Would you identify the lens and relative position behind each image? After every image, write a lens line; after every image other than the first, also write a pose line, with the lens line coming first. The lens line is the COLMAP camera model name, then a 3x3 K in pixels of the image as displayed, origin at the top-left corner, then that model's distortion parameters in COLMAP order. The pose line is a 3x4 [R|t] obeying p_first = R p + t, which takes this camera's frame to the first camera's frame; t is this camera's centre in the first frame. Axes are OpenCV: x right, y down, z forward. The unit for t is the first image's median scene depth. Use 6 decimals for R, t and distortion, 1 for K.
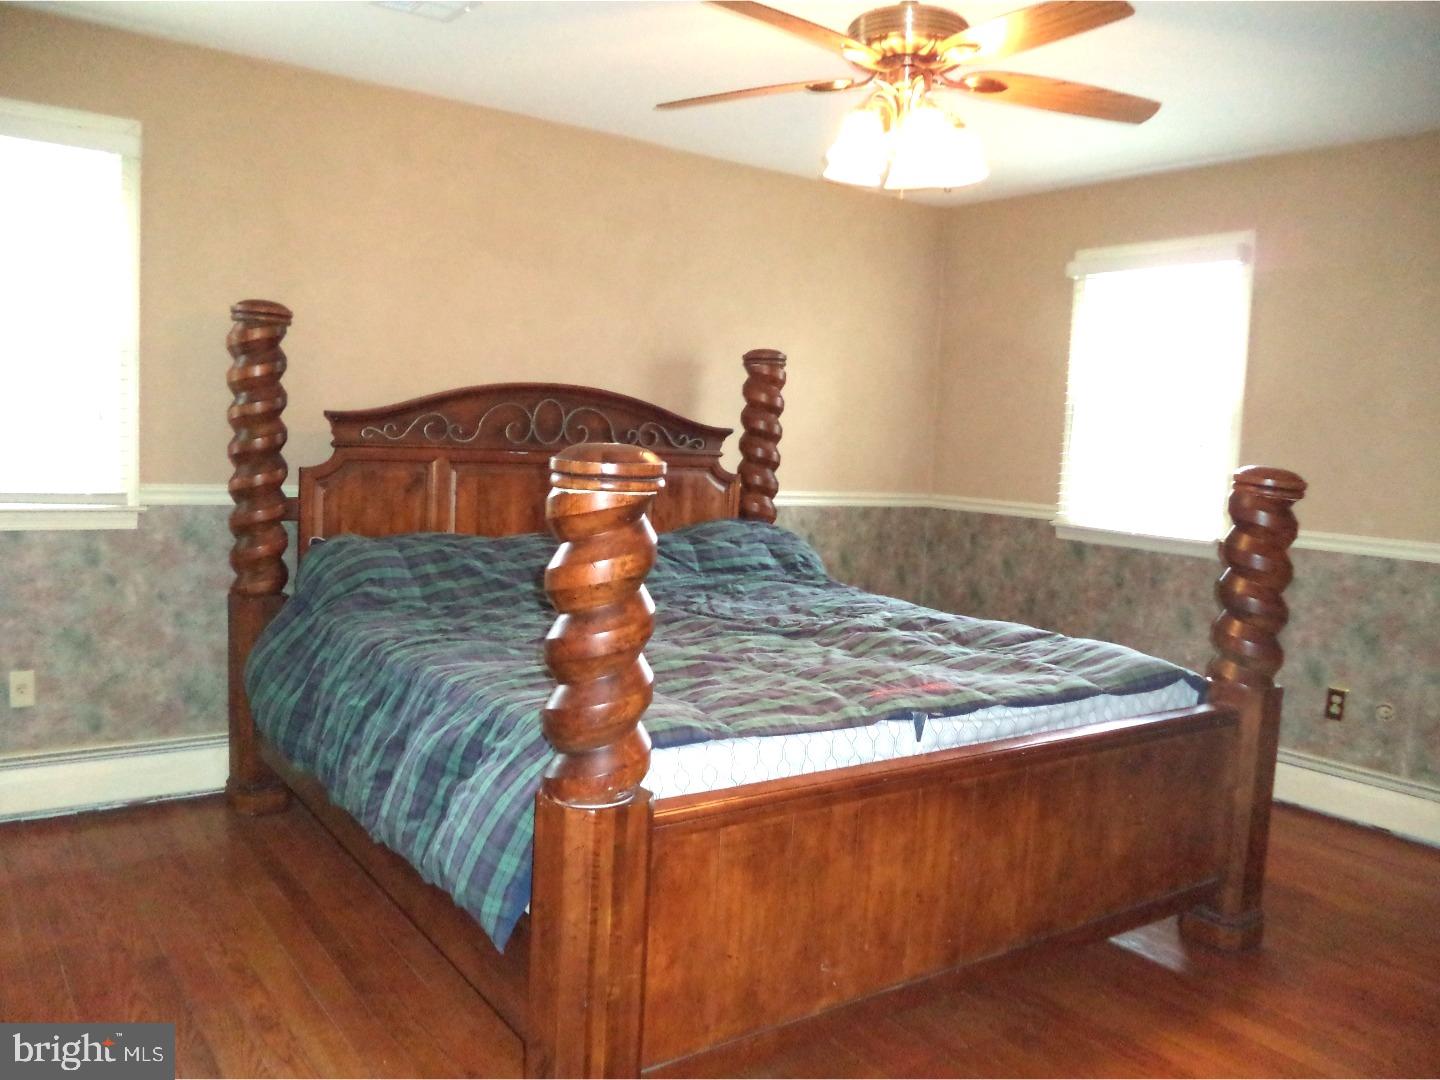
lens RADIAL K [[1210.6, 0, 720.0], [0, 1210.6, 540.0], [0, 0, 1]] dist [0.008550, 0.001539]
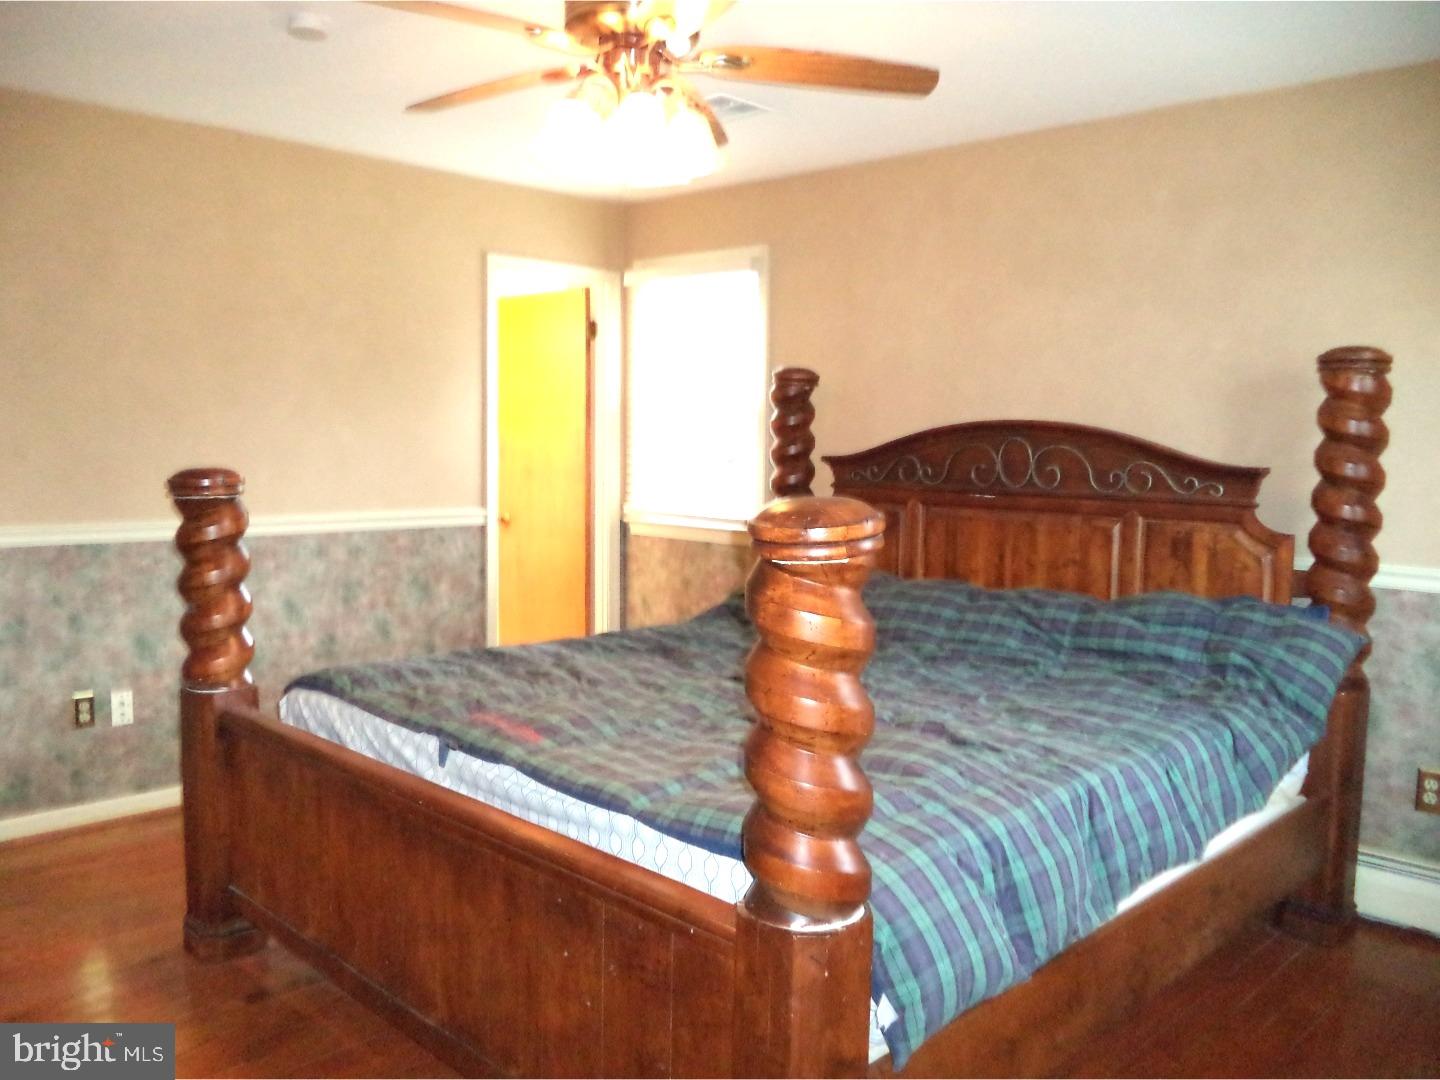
lens RADIAL K [[1210.6, 0, 720.0], [0, 1210.6, 540.0], [0, 0, 1]] dist [0.008550, 0.001539]
pose [[0.181758, 0.045644, -0.982283, 0.647607], [-0.110400, 0.993554, 0.025740, -0.035399], [0.977126, 0.103766, 0.185626, 0.573035]]
